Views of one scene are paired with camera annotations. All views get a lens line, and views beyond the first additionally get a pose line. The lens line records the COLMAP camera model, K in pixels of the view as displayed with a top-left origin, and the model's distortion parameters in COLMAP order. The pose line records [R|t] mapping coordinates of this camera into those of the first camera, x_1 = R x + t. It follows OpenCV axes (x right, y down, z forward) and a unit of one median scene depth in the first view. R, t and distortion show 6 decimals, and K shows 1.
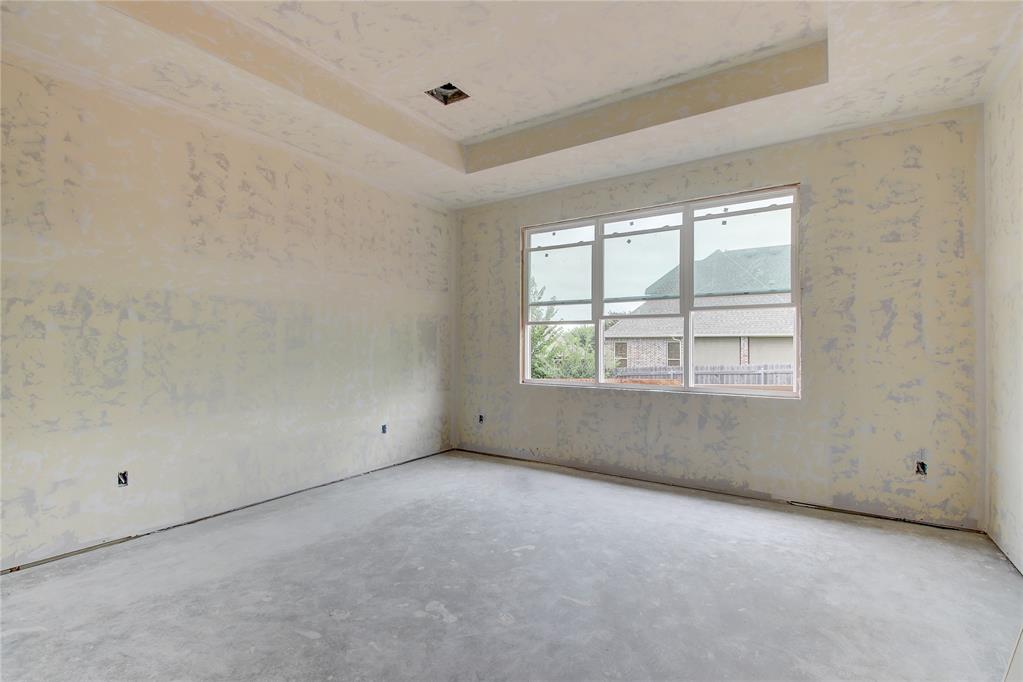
lens RADIAL K [[478.8, 0, 523.6], [0, 478.8, 340.1], [0, 0, 1]] dist [-0.000273, -0.000230]
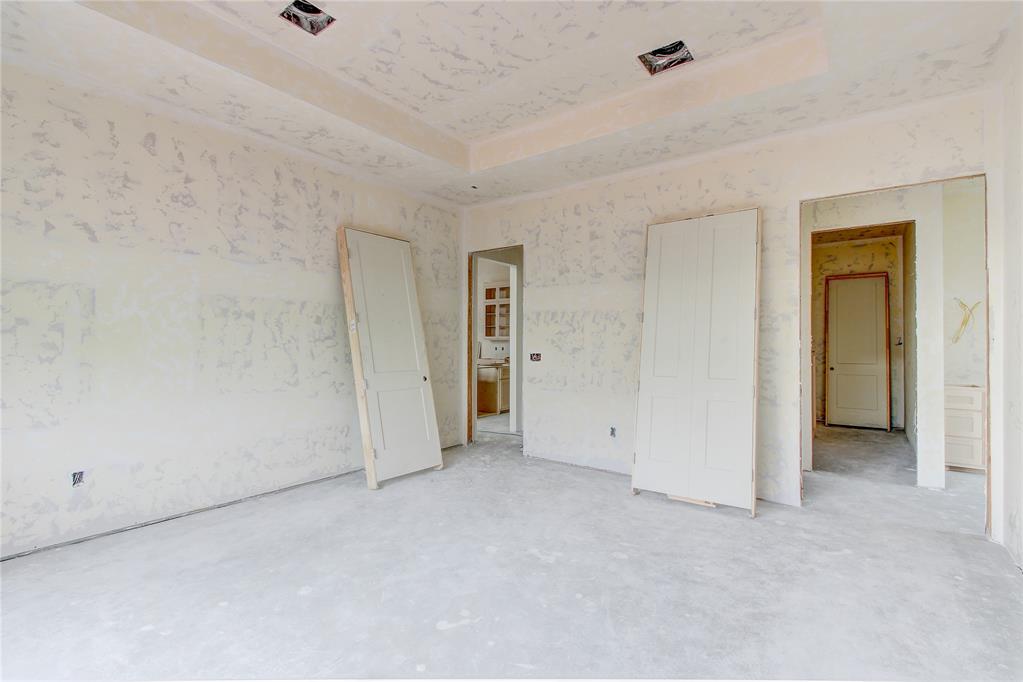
lens RADIAL K [[464.9, 0, 505.3], [0, 464.9, 340.3], [0, 0, 1]] dist [0.021943, -0.015206]
pose [[-0.995845, -0.006071, 0.090859, -0.101271], [-0.007783, 0.999799, -0.018494, 0.013631], [-0.090728, -0.019124, -0.995692, 1.235925]]
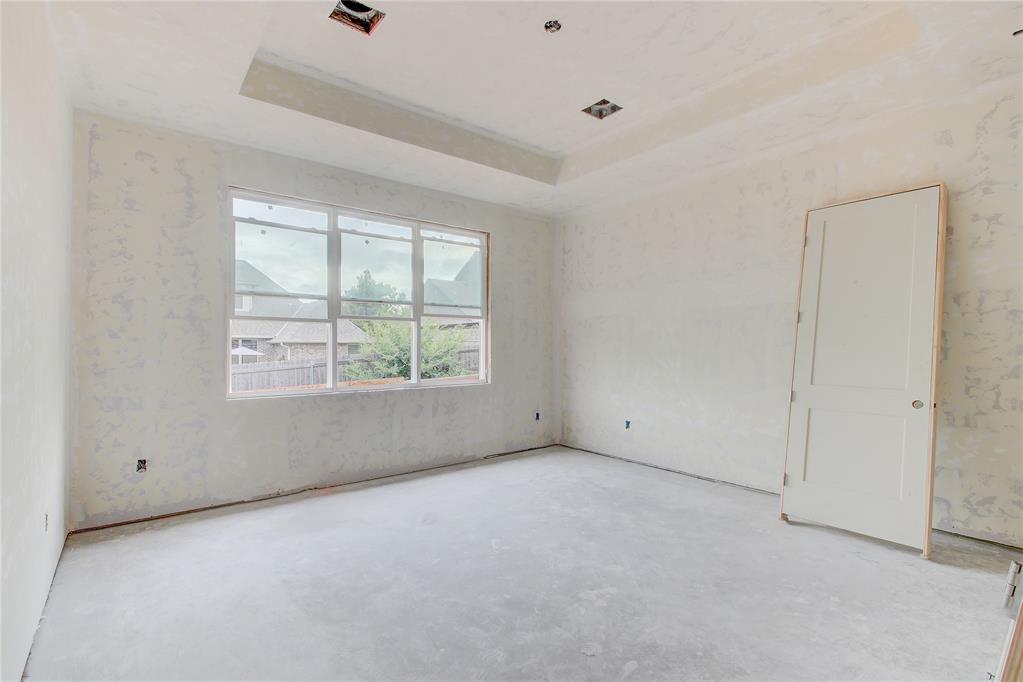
lens RADIAL K [[464.9, 0, 505.3], [0, 464.9, 340.3], [0, 0, 1]] dist [0.021943, -0.015206]
pose [[0.325978, 0.009080, 0.945334, -0.688038], [-0.009495, 0.999935, -0.006330, 0.001416], [-0.945330, -0.006913, 0.326043, 0.473236]]
